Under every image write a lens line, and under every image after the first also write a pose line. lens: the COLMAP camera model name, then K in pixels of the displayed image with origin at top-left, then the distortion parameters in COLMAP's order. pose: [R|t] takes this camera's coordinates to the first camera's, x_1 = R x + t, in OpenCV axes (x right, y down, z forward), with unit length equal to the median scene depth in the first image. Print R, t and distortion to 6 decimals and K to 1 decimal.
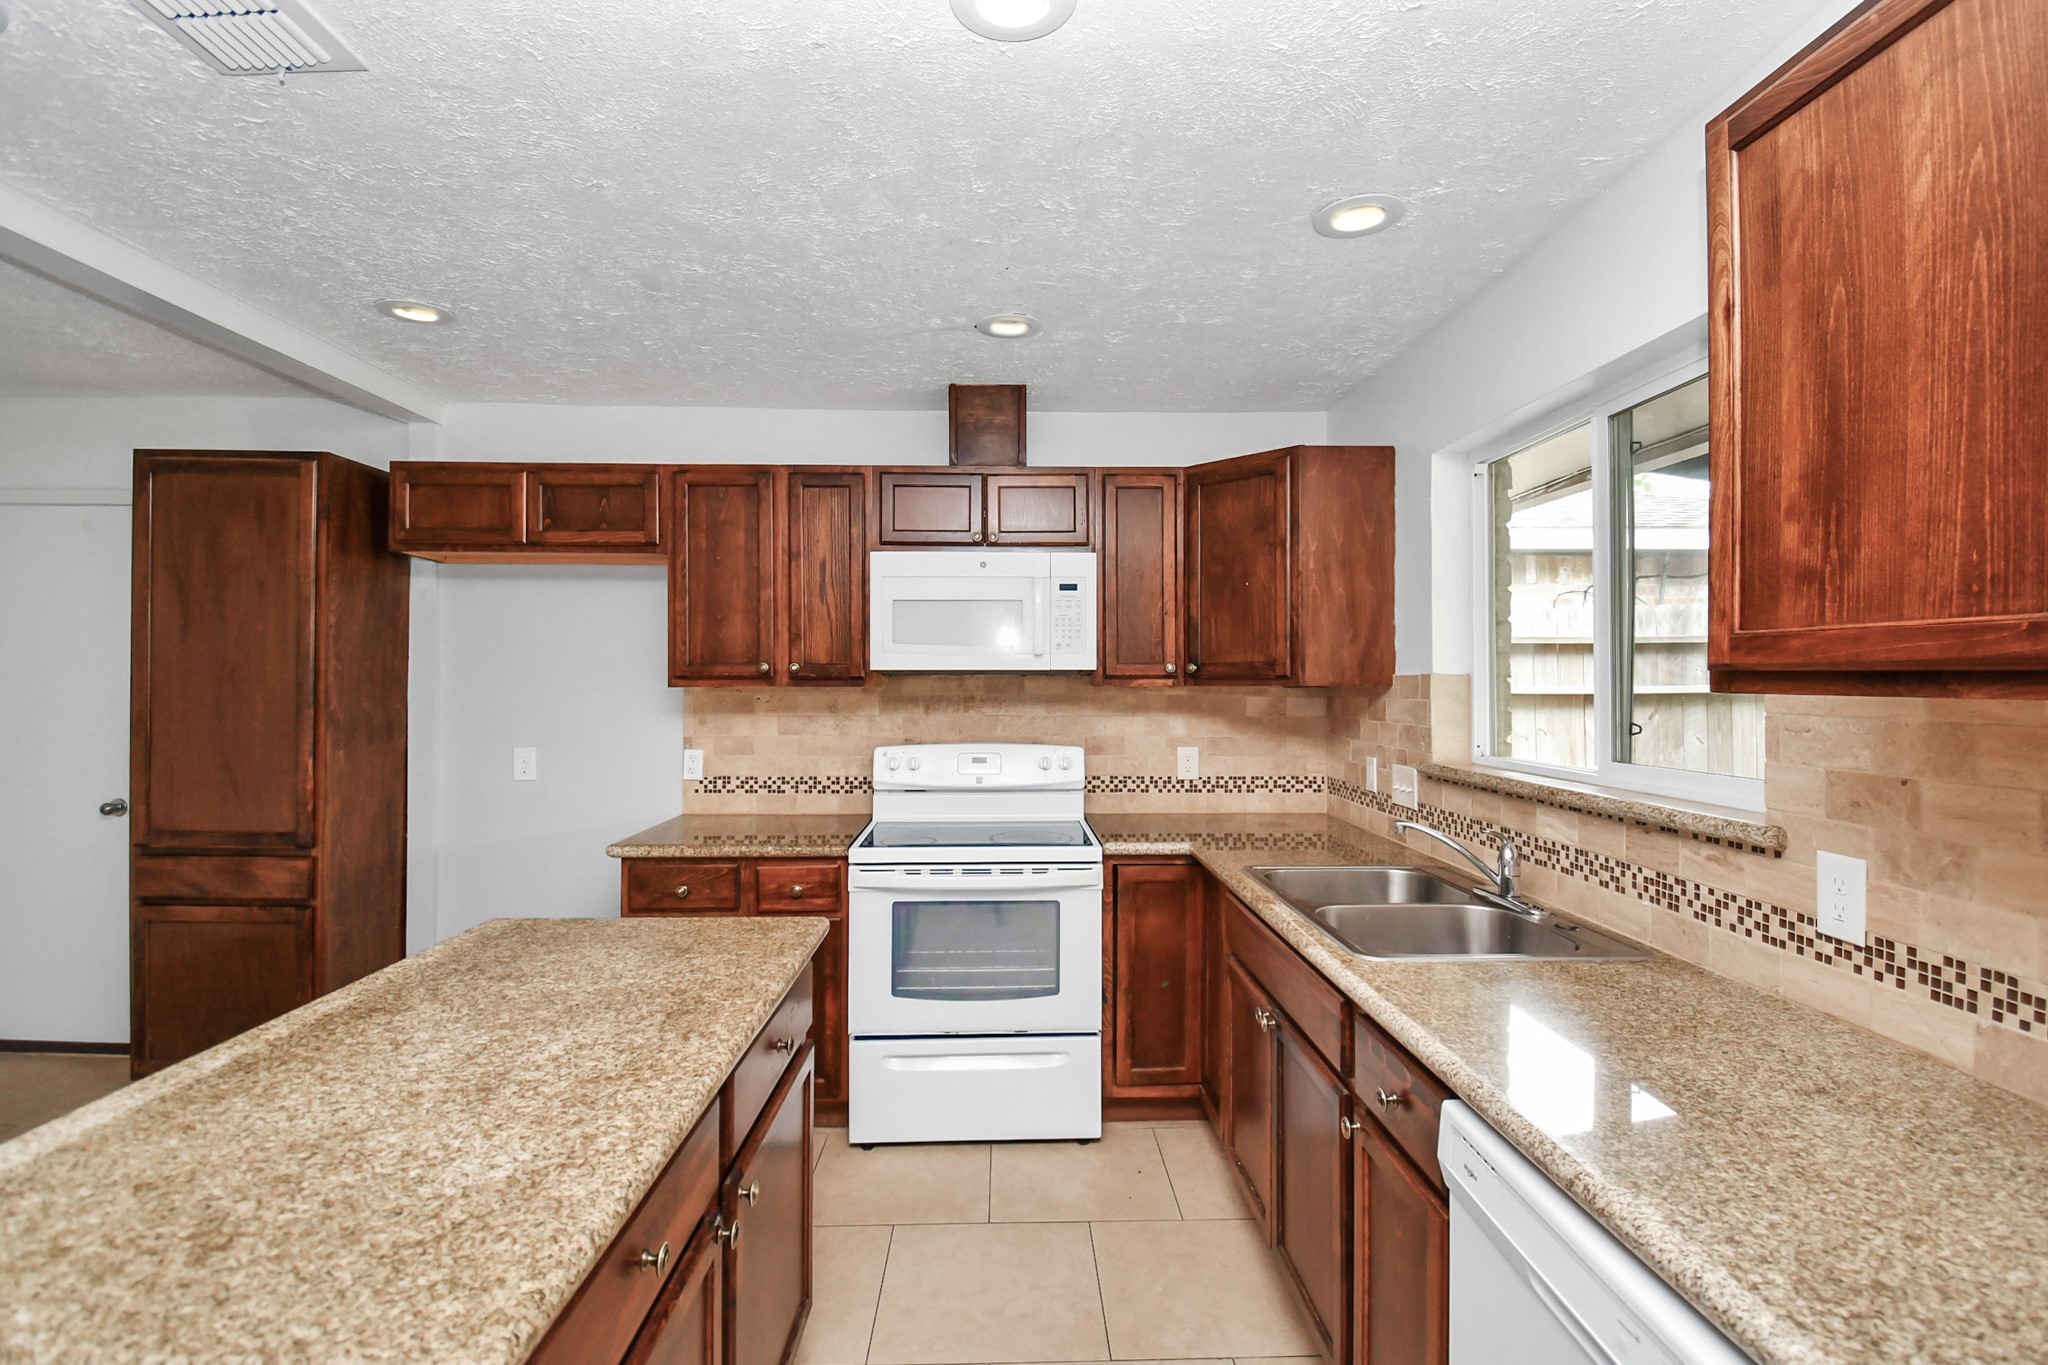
lens RADIAL K [[941.6, 0, 1018.5], [0, 941.6, 681.0], [0, 0, 1]] dist [0.025021, -0.026065]
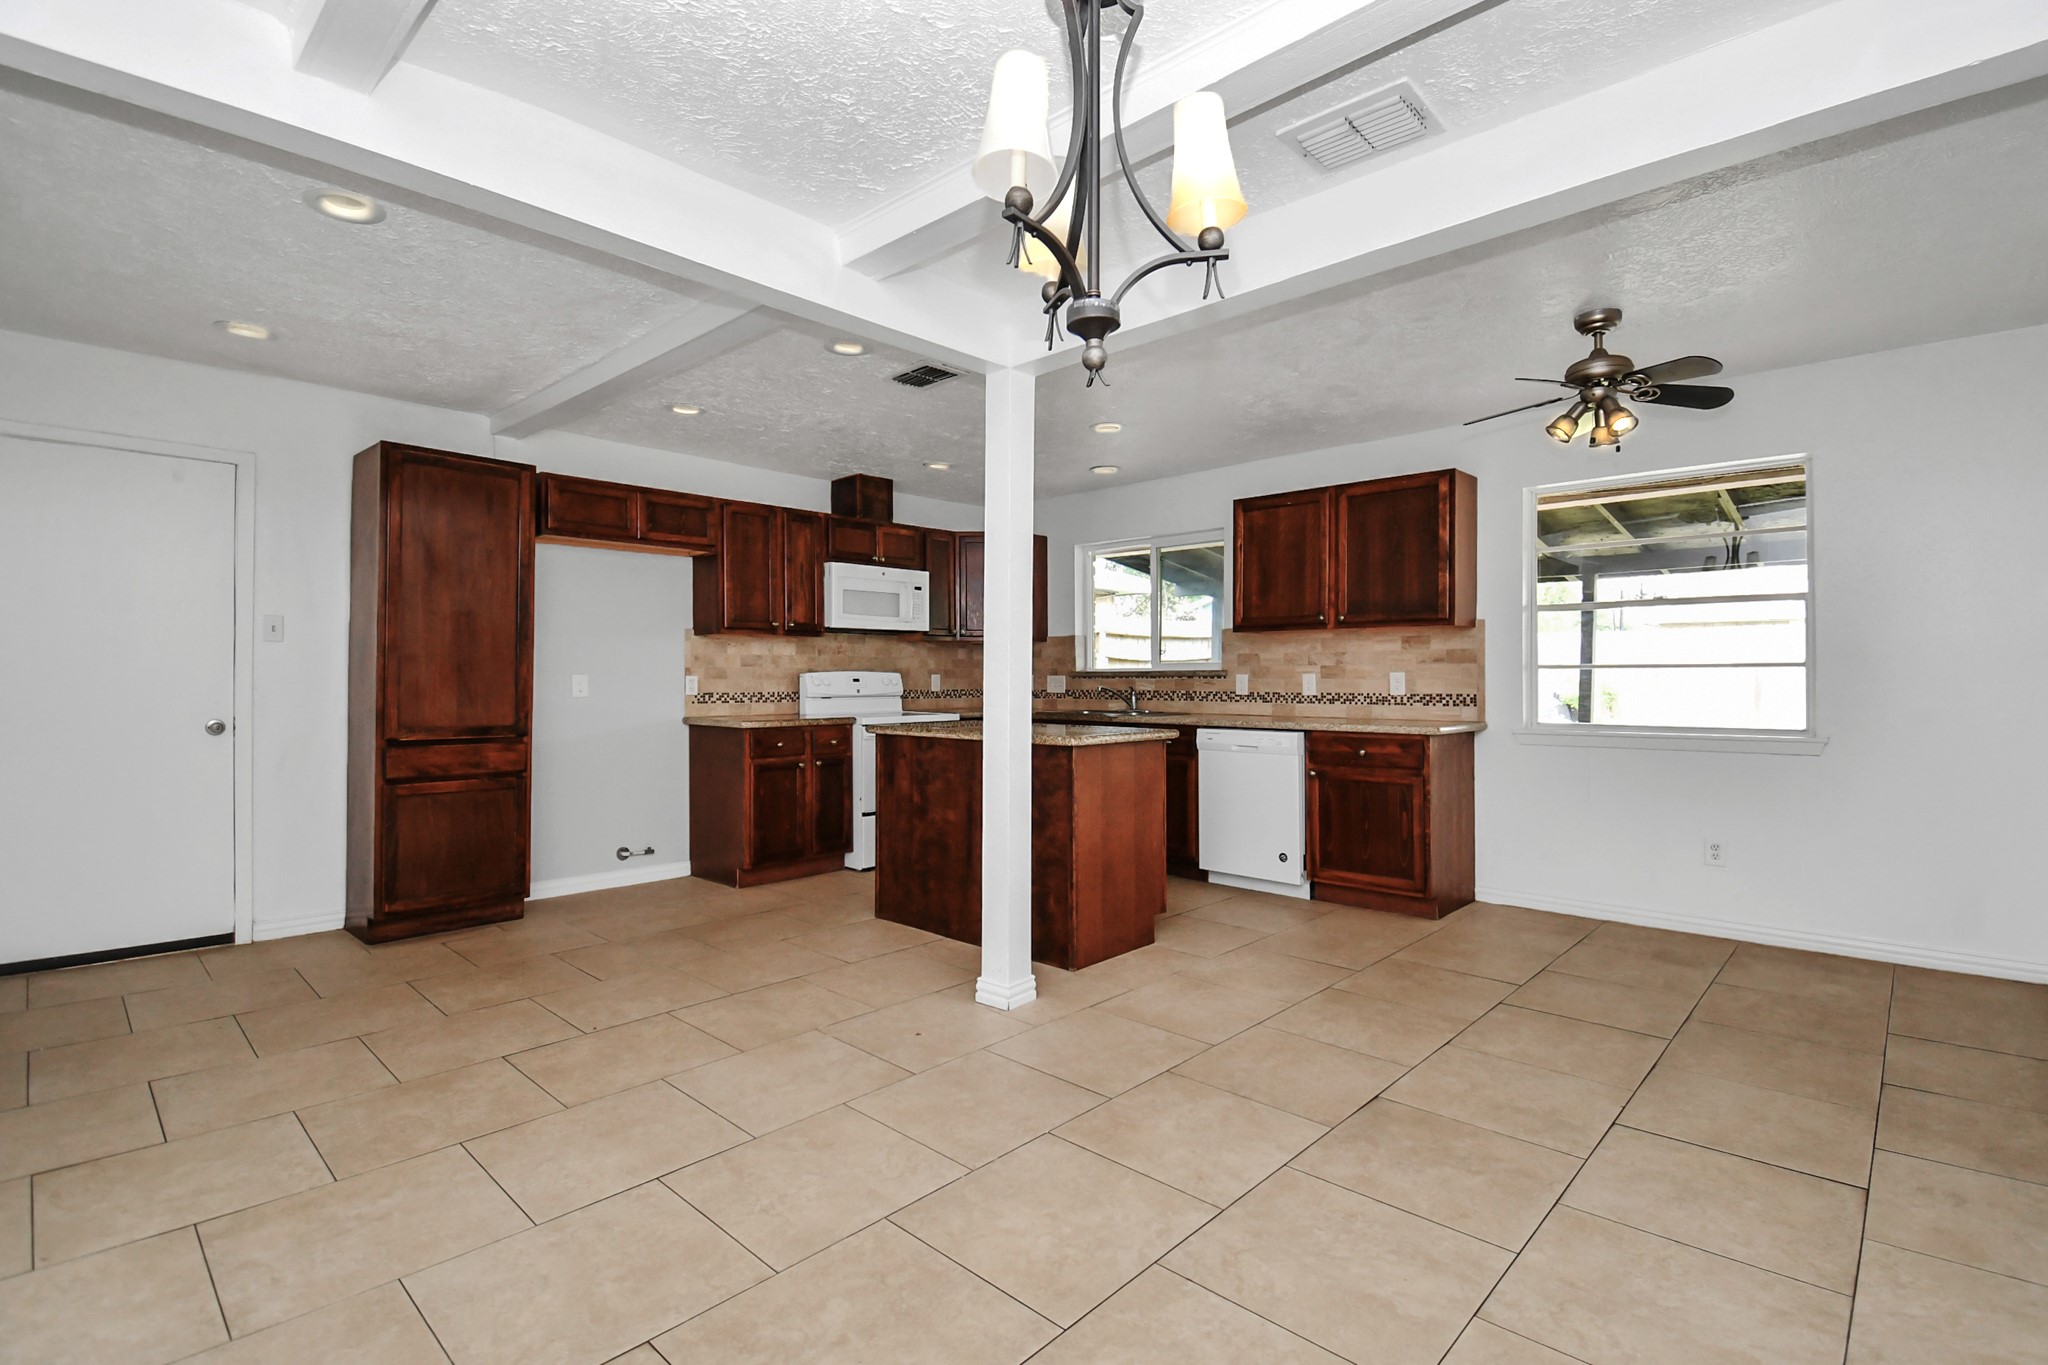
lens RADIAL K [[761.9, 0, 1072.7], [0, 761.9, 672.4], [0, 0, 1]] dist [0.019331, -0.013886]
pose [[0.729690, -0.009287, 0.683715, -0.871012], [0.001491, 0.999927, 0.011991, 0.061479], [-0.683776, -0.007730, 0.729651, -0.412303]]
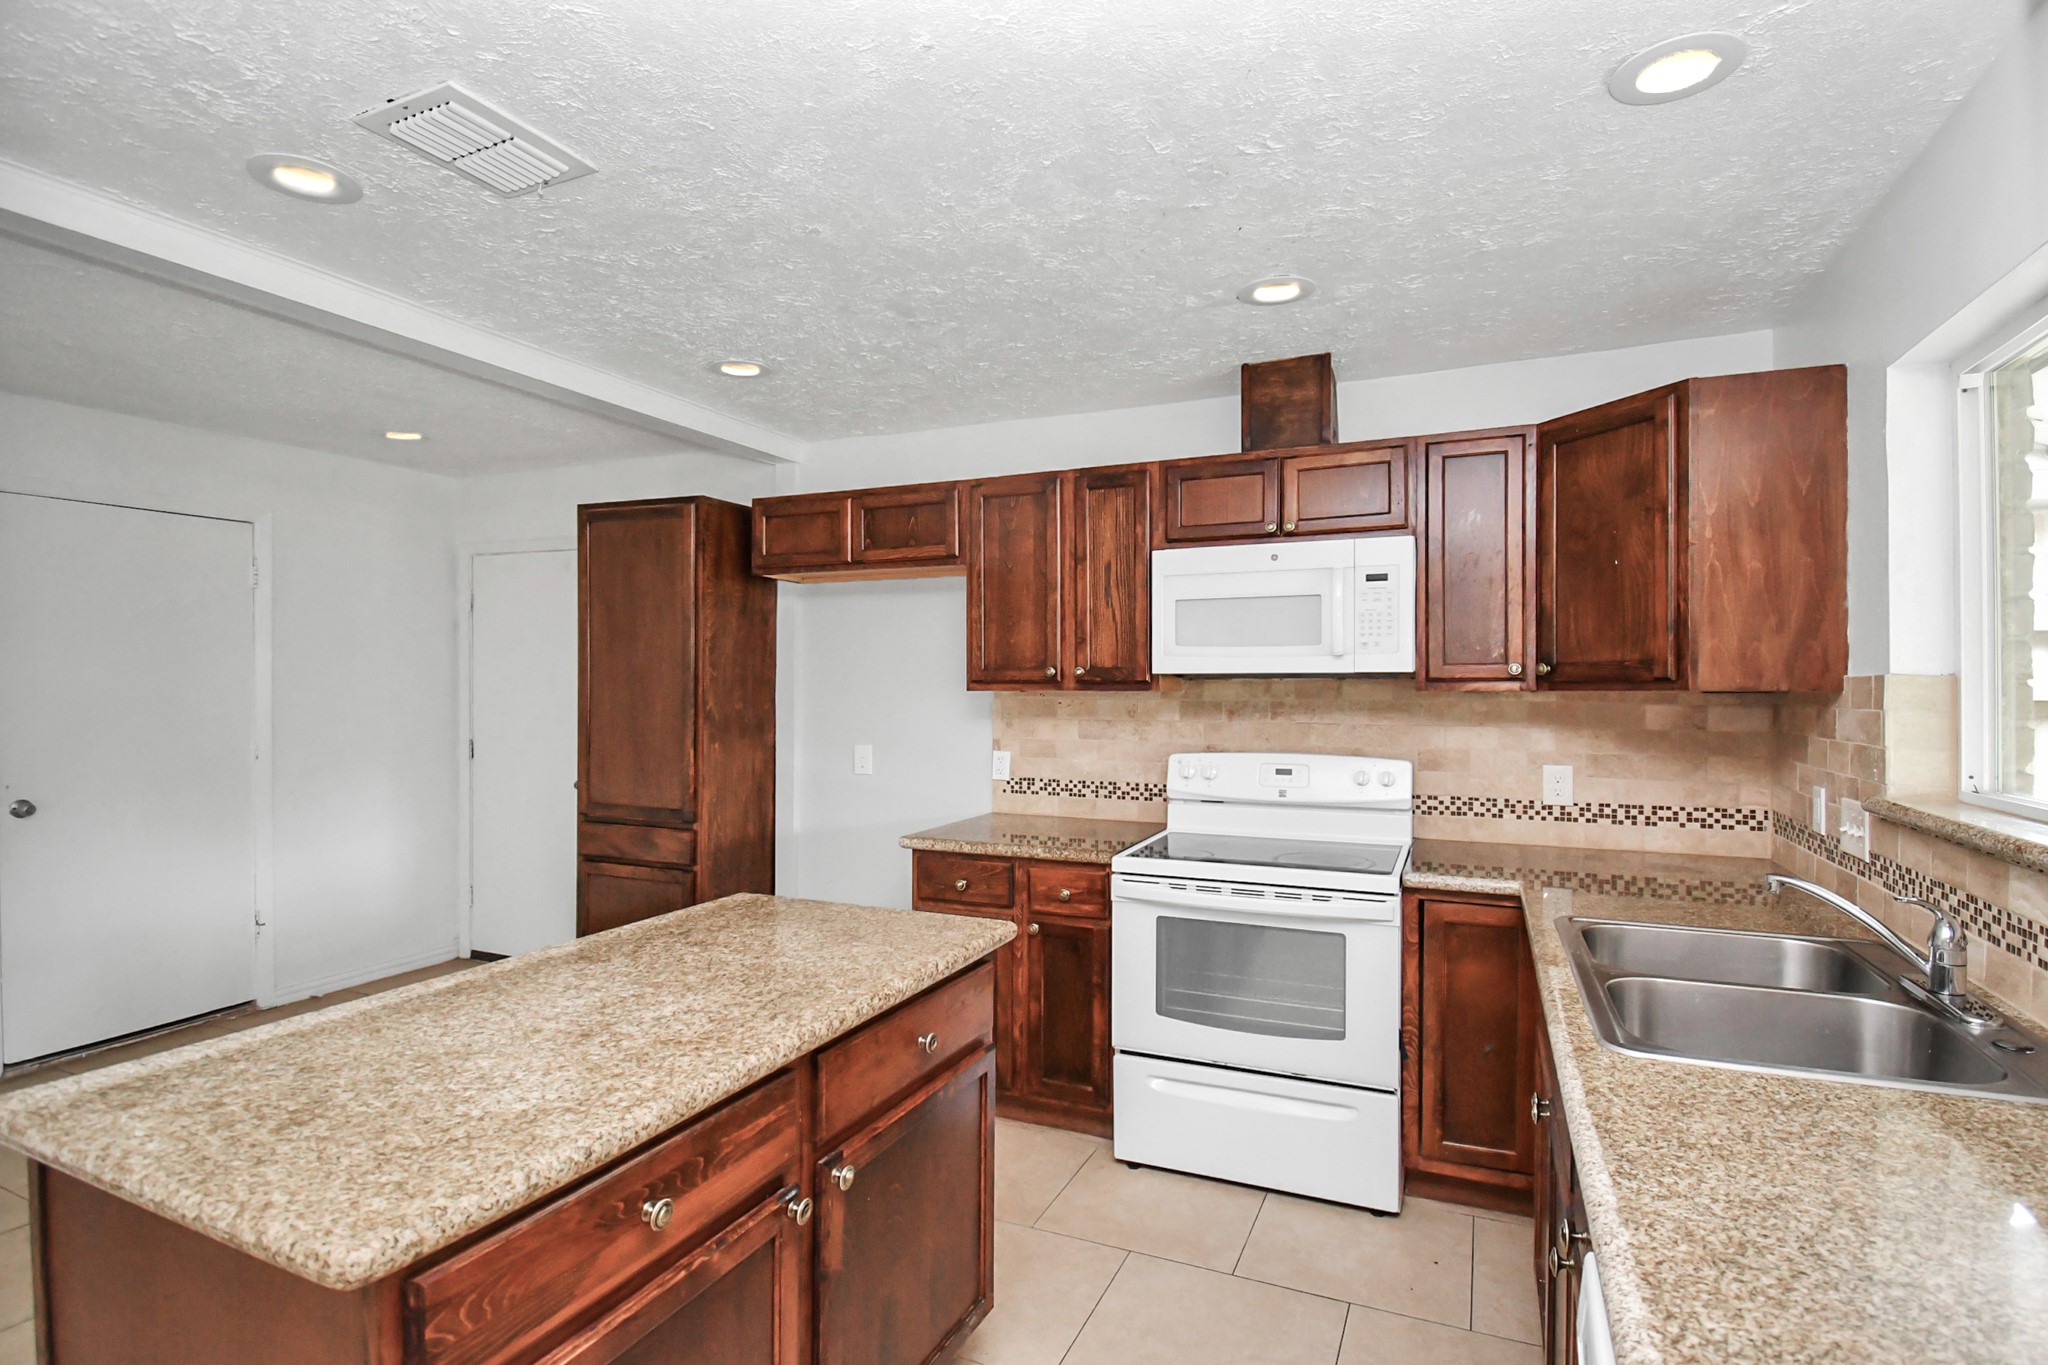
lens RADIAL K [[963.2, 0, 1016.1], [0, 963.2, 693.4], [0, 0, 1]] dist [0.033696, -0.033394]
pose [[0.905384, 0.002808, -0.424583, 0.142575], [0.000613, 0.999968, 0.007921, 0.000570], [0.424592, -0.007432, 0.905354, 0.049942]]
